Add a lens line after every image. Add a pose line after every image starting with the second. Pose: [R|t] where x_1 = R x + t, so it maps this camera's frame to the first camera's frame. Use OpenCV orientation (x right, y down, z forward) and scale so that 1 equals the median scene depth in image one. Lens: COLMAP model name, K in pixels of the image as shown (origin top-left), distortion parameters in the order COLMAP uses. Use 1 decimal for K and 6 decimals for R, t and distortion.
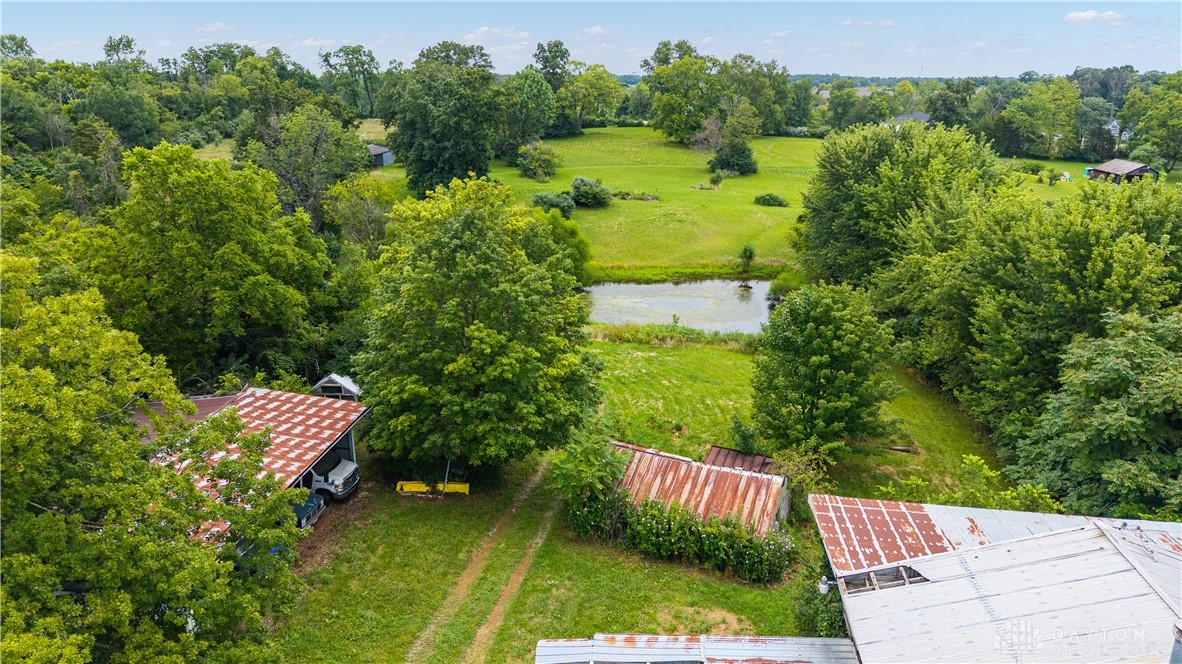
lens RADIAL K [[765.6, 0, 591.0], [0, 765.6, 332.0], [0, 0, 1]] dist [0.002416, -0.005934]
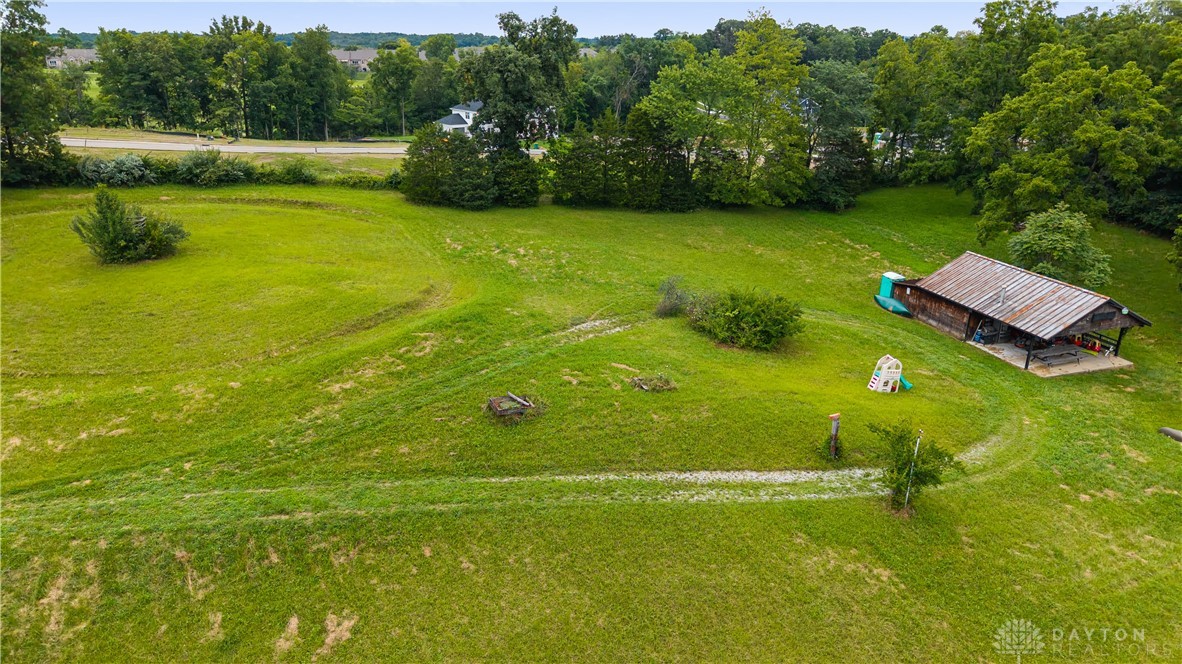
lens RADIAL K [[765.6, 0, 591.0], [0, 765.6, 332.0], [0, 0, 1]] dist [0.002416, -0.005934]
pose [[0.916125, -0.141171, 0.375214, 0.220137], [0.124111, 0.989839, 0.069386, -0.126259], [-0.381197, -0.016998, 0.924337, 0.406820]]
